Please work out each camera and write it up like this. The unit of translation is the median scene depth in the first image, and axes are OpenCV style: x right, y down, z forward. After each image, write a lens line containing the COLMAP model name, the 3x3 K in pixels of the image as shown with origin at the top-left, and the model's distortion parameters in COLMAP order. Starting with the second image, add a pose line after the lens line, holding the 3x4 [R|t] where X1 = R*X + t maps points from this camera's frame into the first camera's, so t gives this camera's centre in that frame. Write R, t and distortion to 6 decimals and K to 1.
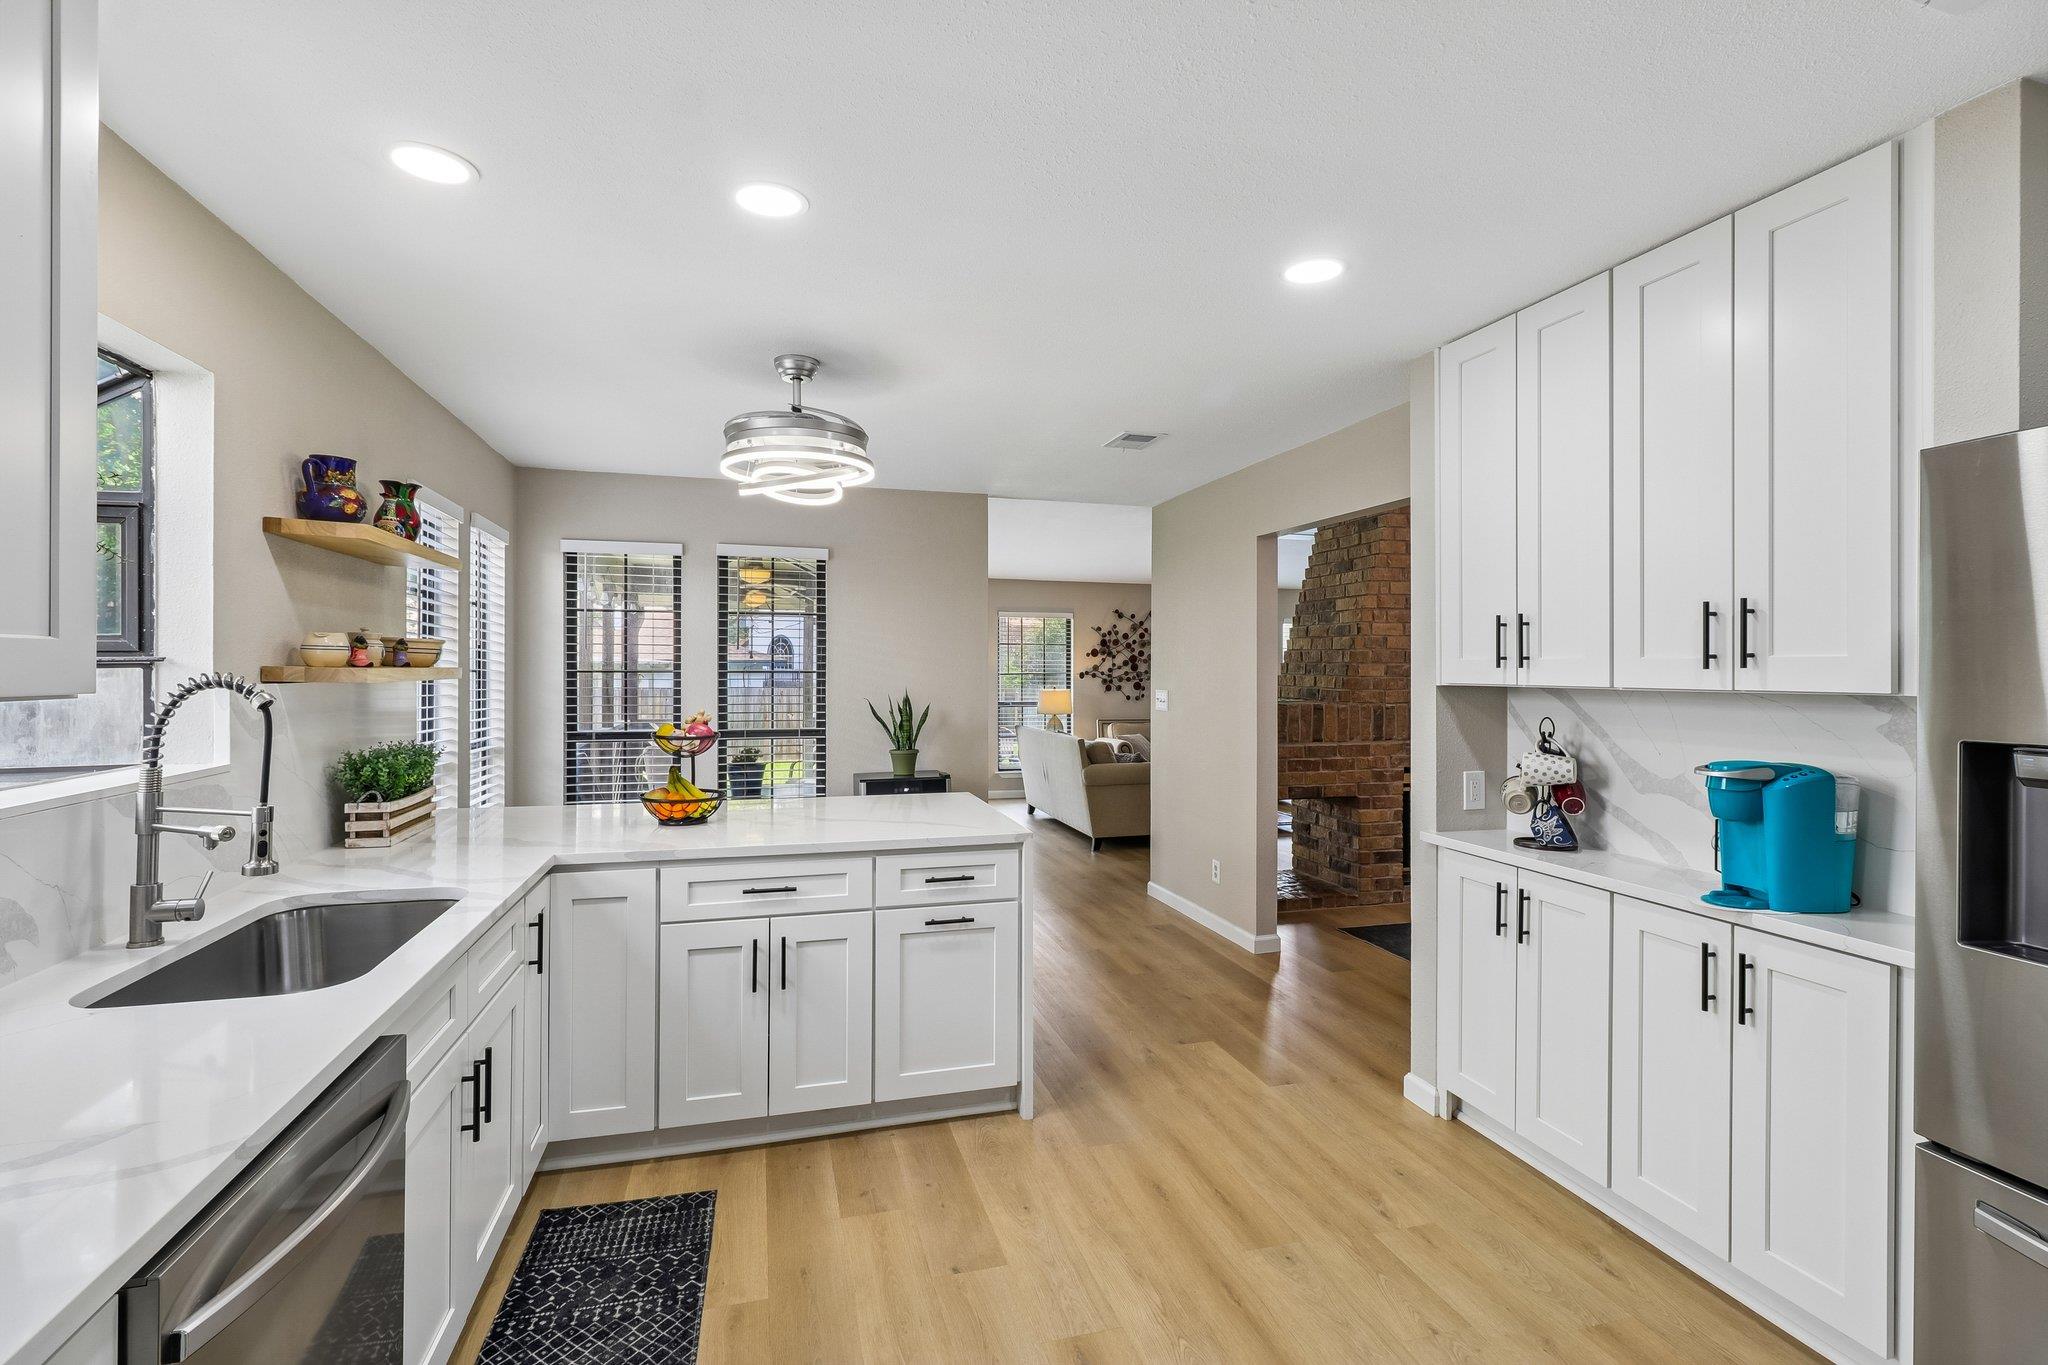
lens RADIAL K [[941.9, 0, 1024.0], [0, 941.9, 667.3], [0, 0, 1]] dist [0.002057, -0.000710]
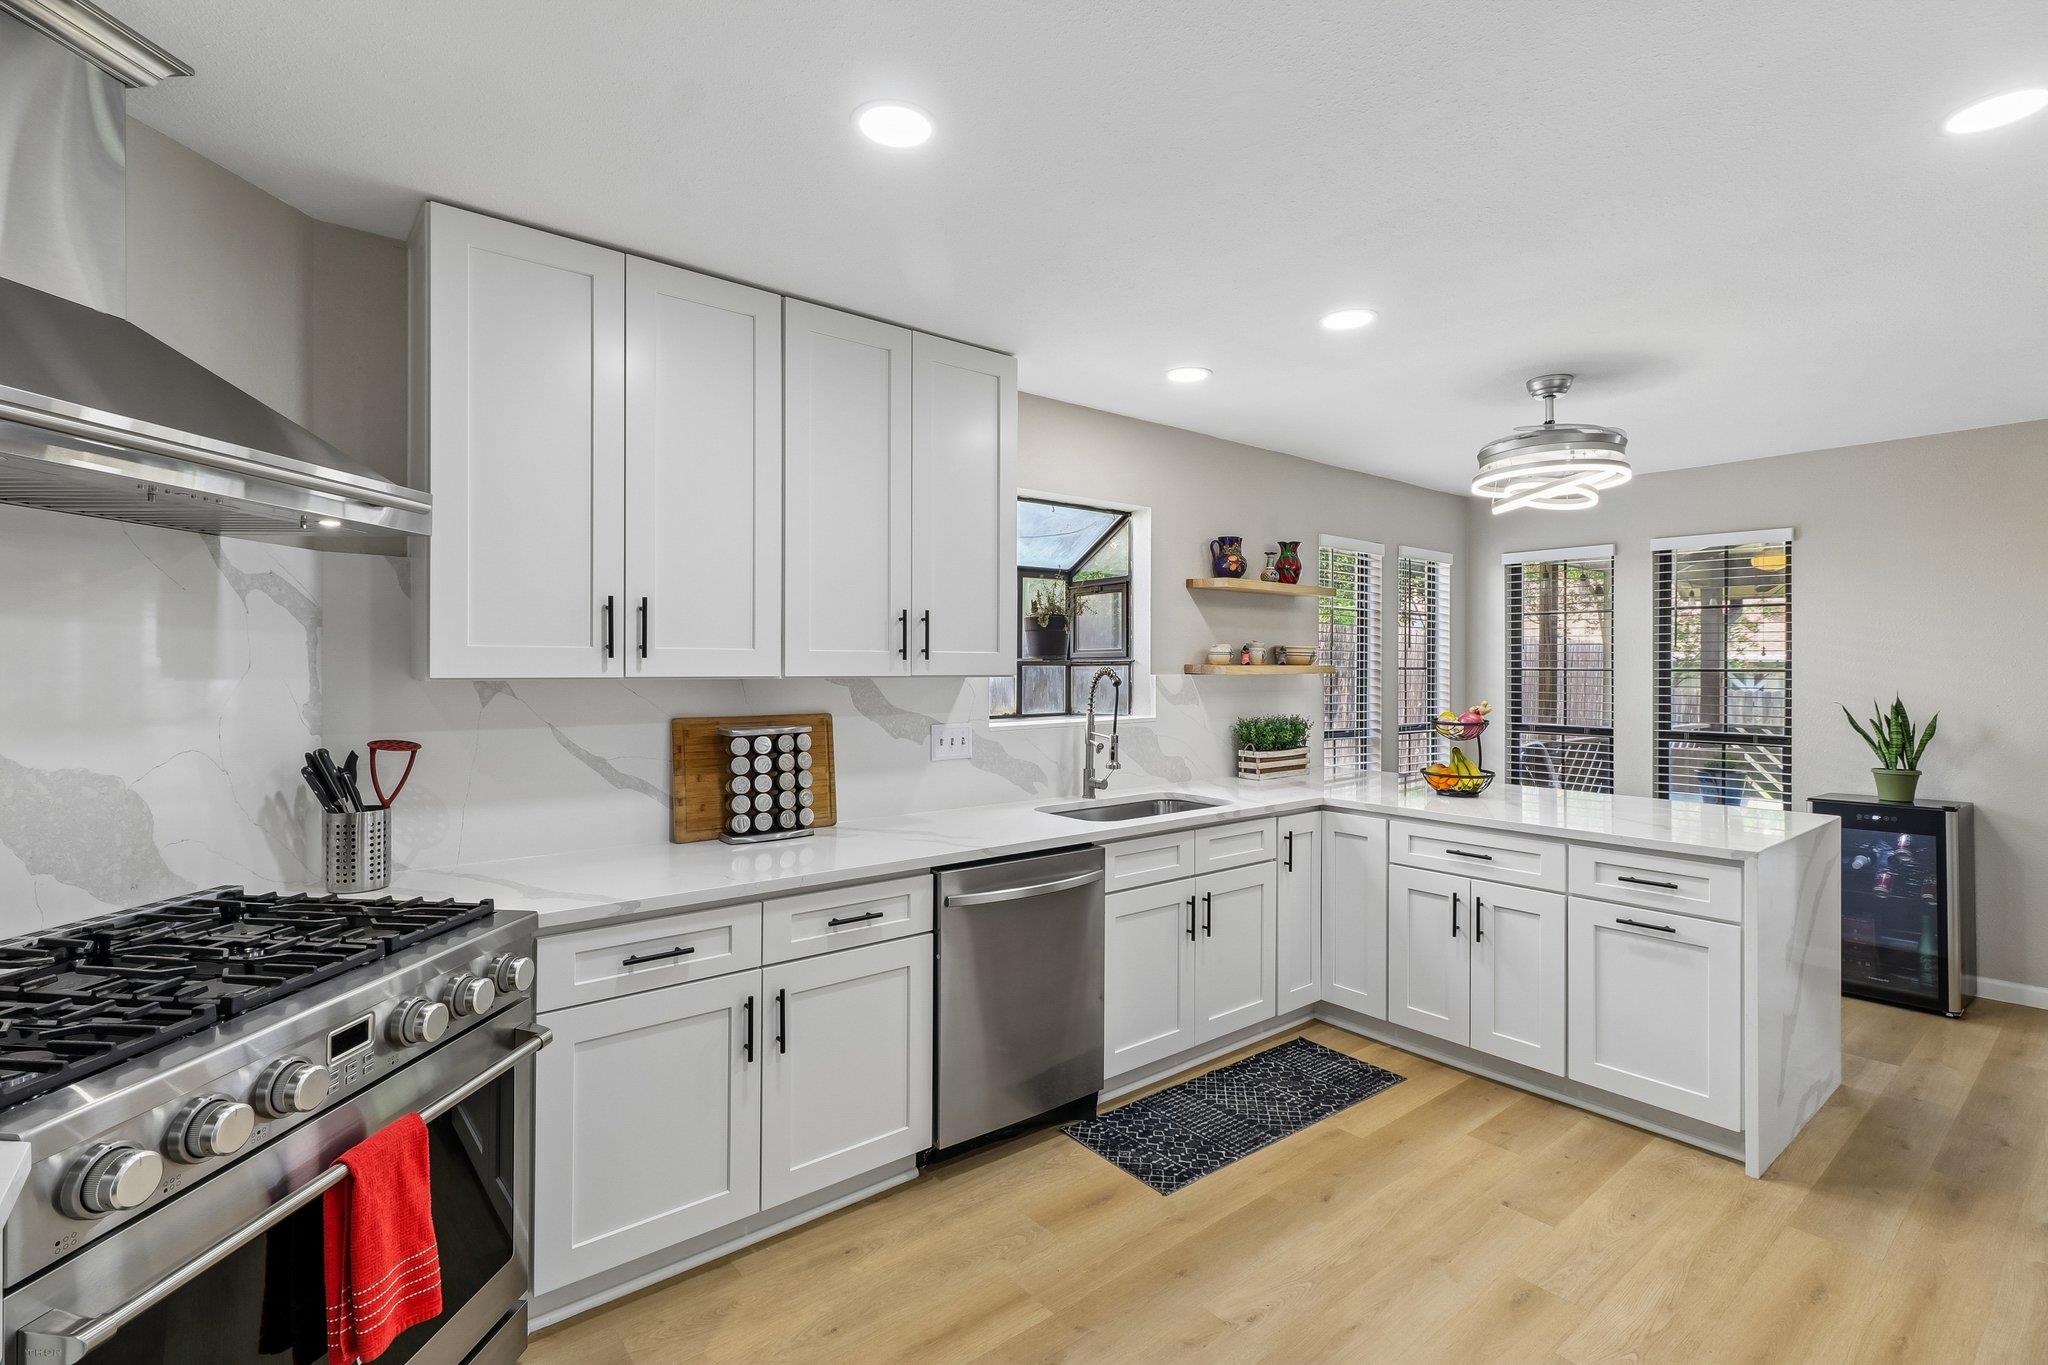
lens RADIAL K [[941.9, 0, 1024.0], [0, 941.9, 667.3], [0, 0, 1]] dist [0.002057, -0.000710]
pose [[0.394035, -0.000266, -0.919095, 0.576016], [-0.000139, 1.000000, -0.000349, 0.003858], [0.919095, 0.000265, 0.394035, 0.027954]]
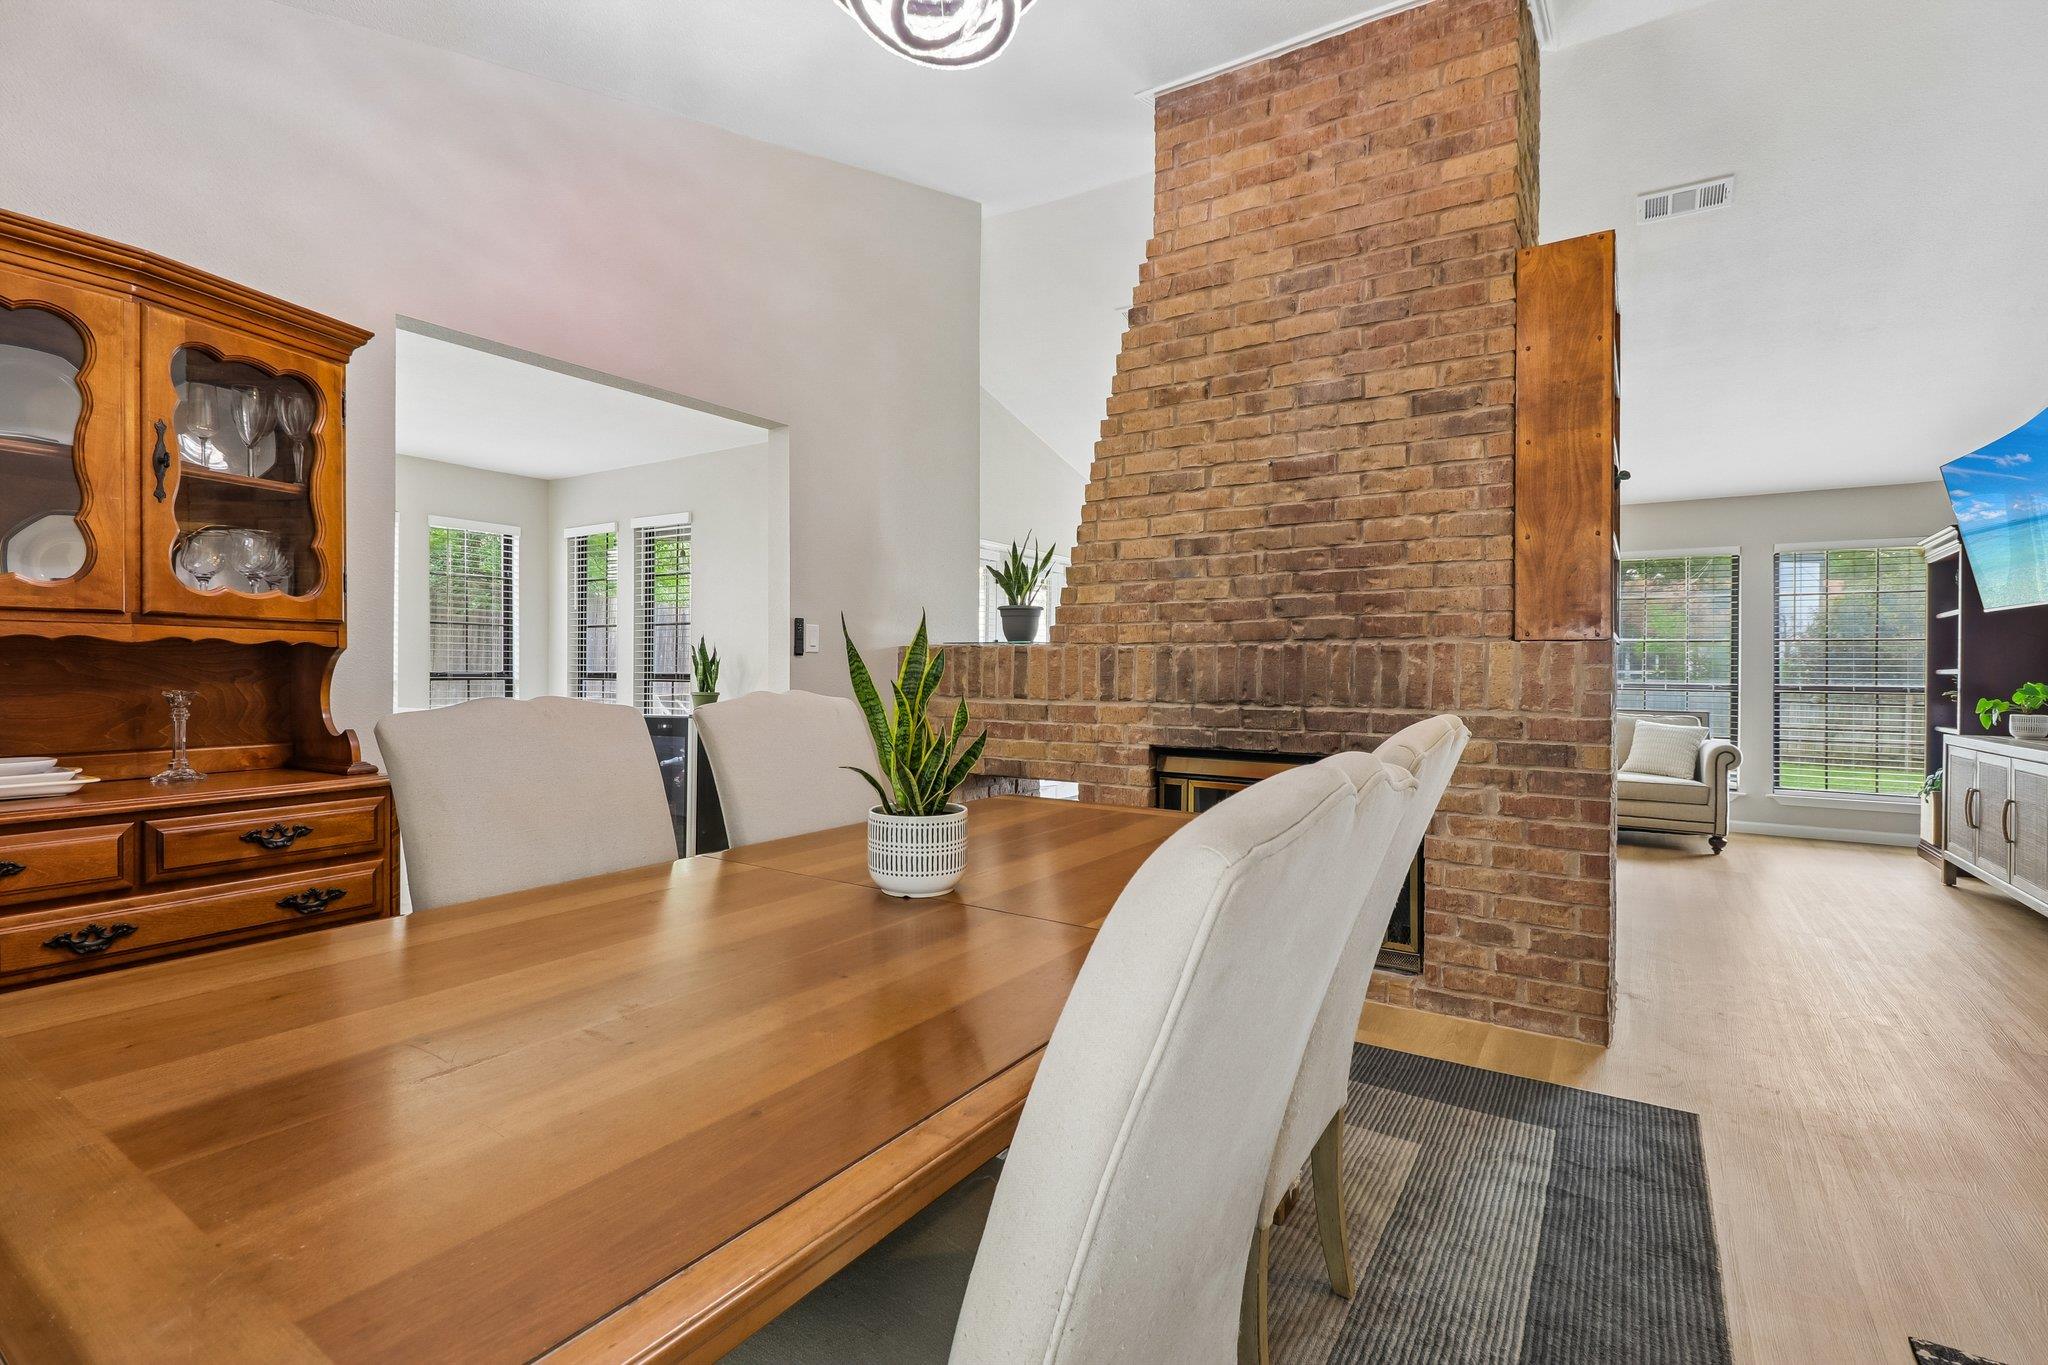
lens RADIAL K [[941.9, 0, 1024.0], [0, 941.9, 667.3], [0, 0, 1]] dist [0.002057, -0.000710]
pose [[0.658564, 0.000569, -0.752524, 1.677576], [-0.001894, 0.999998, -0.000901, 0.110894], [0.752522, 0.002019, 0.658564, 1.053591]]
